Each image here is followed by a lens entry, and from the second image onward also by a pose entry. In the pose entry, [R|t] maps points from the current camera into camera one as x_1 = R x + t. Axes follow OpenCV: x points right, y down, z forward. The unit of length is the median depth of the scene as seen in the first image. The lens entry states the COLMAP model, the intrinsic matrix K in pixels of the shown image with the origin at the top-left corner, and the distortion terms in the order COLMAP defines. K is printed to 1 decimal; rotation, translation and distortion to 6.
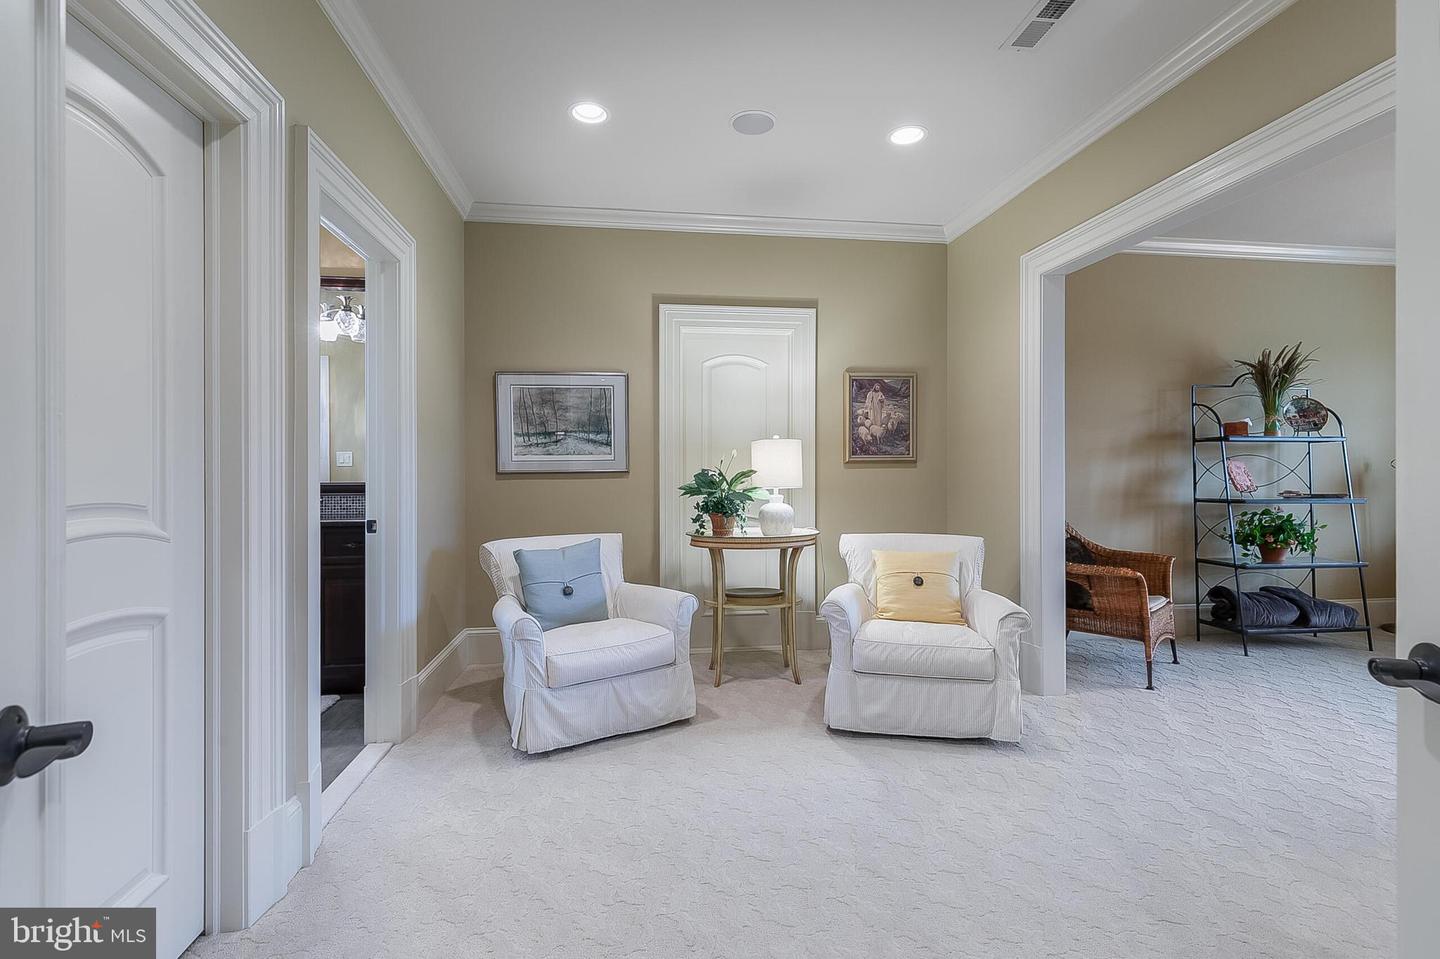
lens RADIAL K [[651.6, 0, 719.0], [0, 651.6, 466.5], [0, 0, 1]] dist [0.000467, -0.000041]
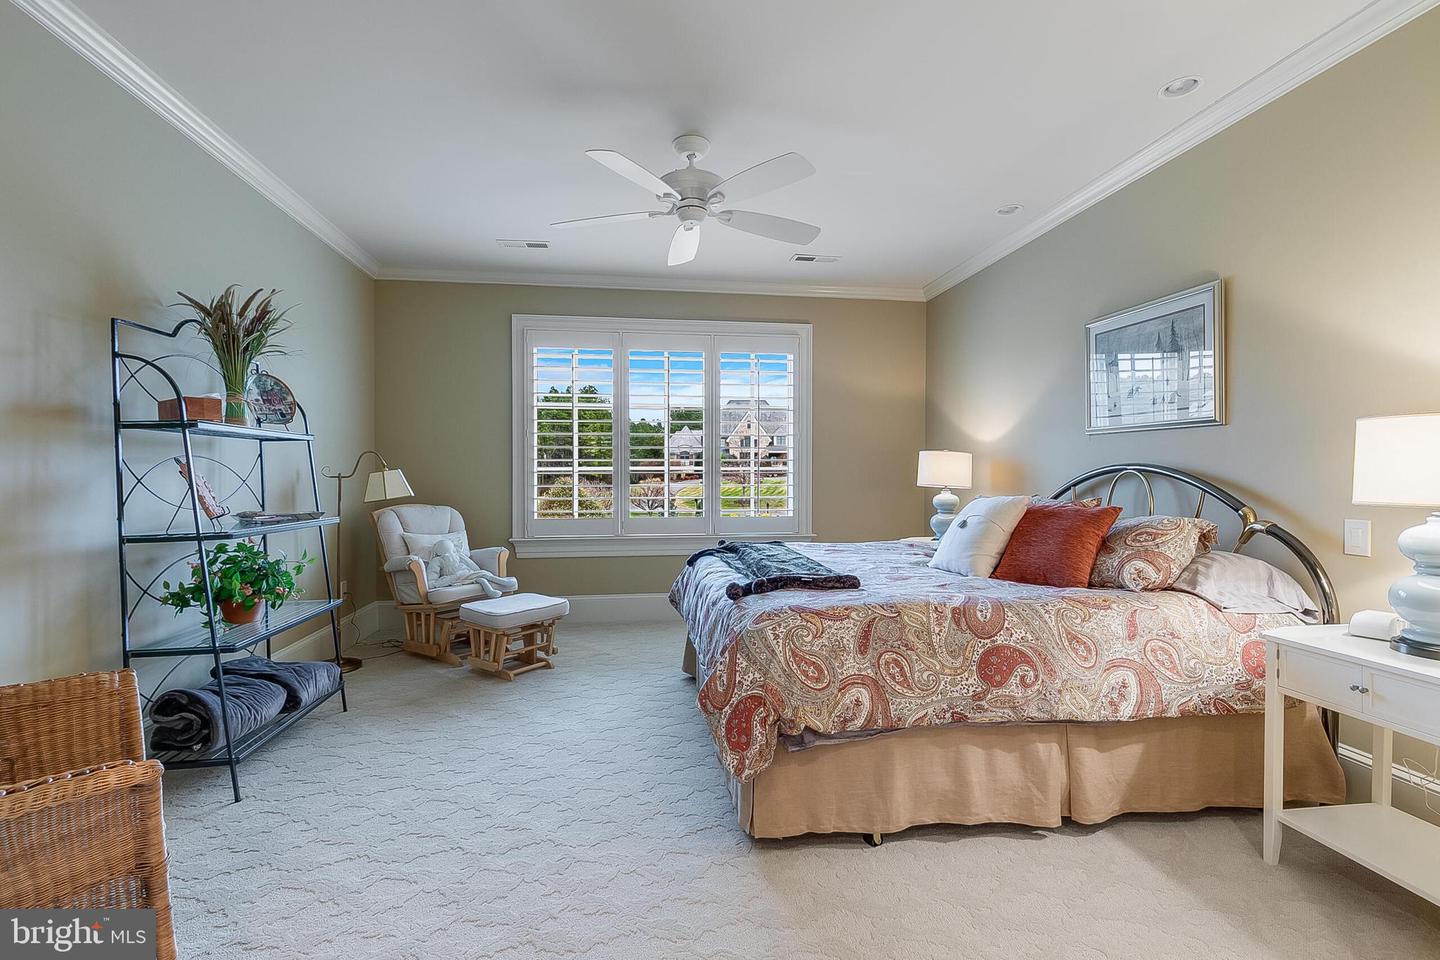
lens RADIAL K [[651.6, 0, 723.3], [0, 651.6, 479.5], [0, 0, 1]] dist [0.000467, -0.000041]
pose [[0.001142, -0.008851, 0.999960, 0.212454], [0.005139, 0.999948, 0.008845, 0.001302], [-0.999986, 0.005129, 0.001187, 0.520759]]
